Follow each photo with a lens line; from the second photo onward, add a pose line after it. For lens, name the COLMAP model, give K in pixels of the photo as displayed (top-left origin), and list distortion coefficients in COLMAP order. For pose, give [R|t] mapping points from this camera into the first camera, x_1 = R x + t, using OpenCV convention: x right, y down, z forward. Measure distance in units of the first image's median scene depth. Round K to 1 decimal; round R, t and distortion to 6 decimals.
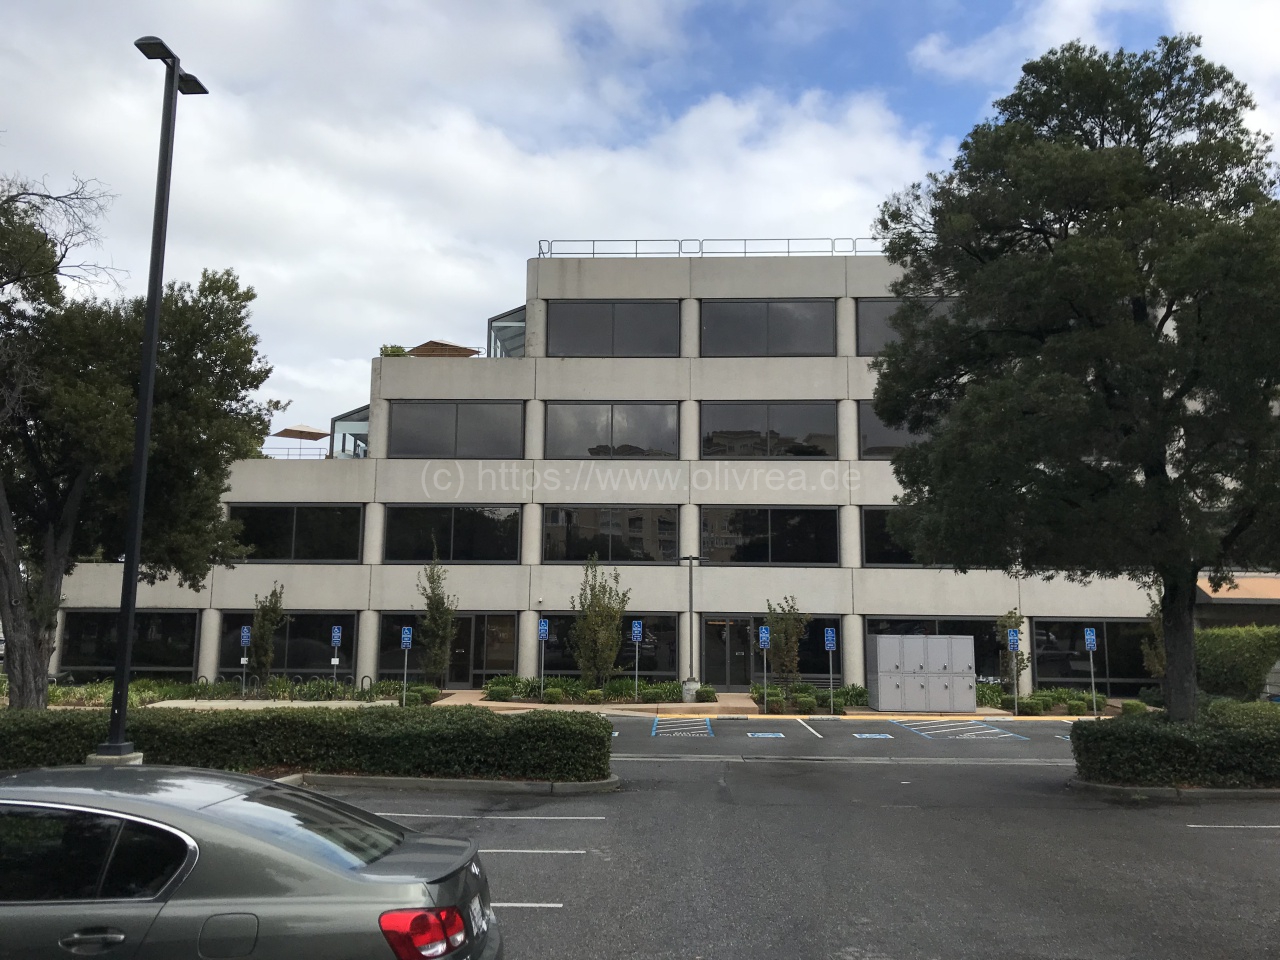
lens RADIAL K [[1095.1, 0, 640.6], [0, 1095.1, 476.8], [0, 0, 1]] dist [0.056827, 0.003009]
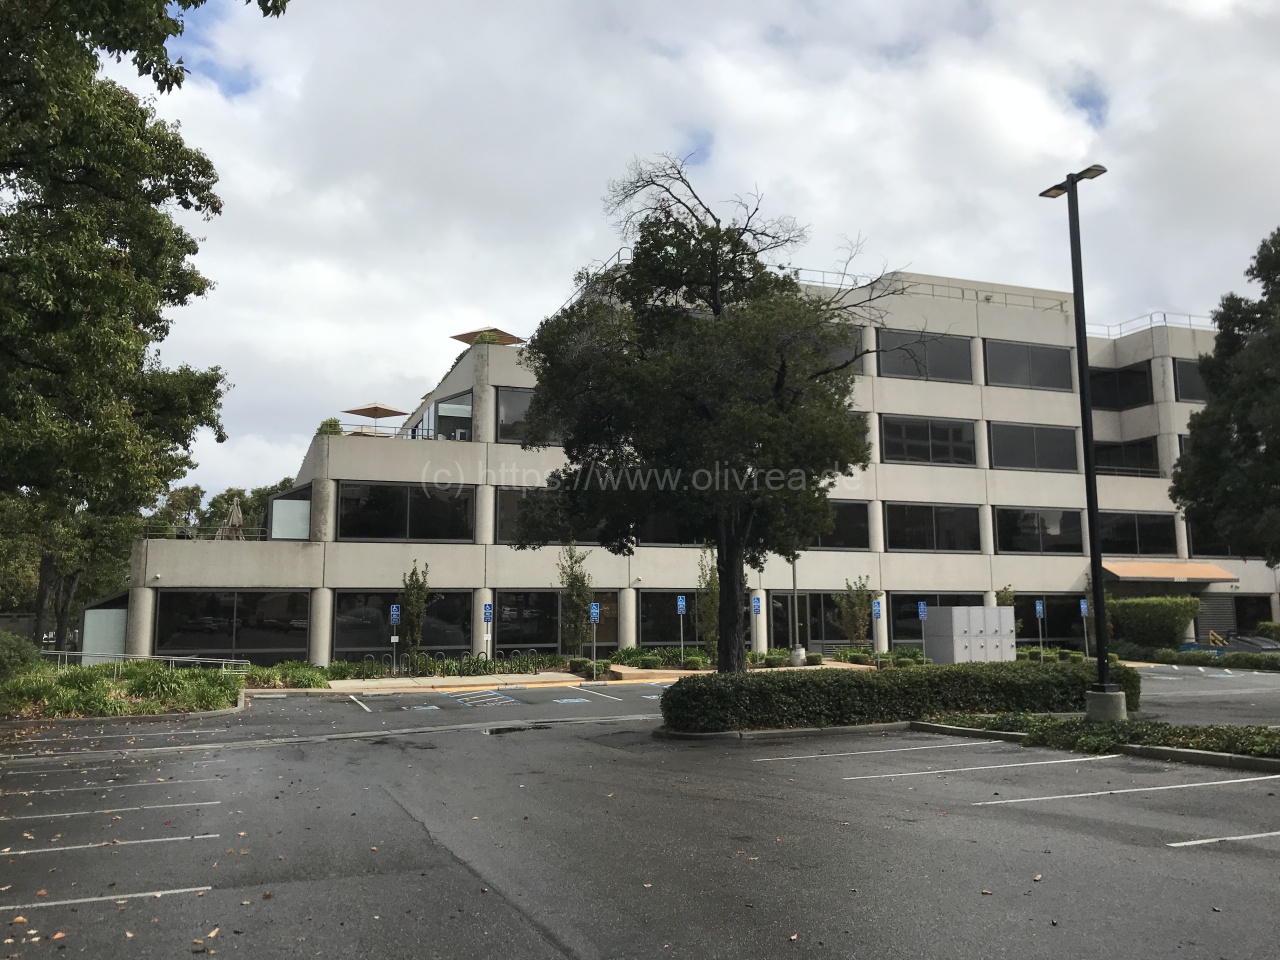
lens RADIAL K [[1062.1, 0, 644.6], [0, 1062.1, 479.3], [0, 0, 1]] dist [0.021128, 0.004692]
pose [[0.918961, 0.035163, 0.392777, -0.501404], [-0.044037, 0.998937, 0.013602, -0.001733], [-0.391882, -0.029796, 0.919533, 0.025372]]
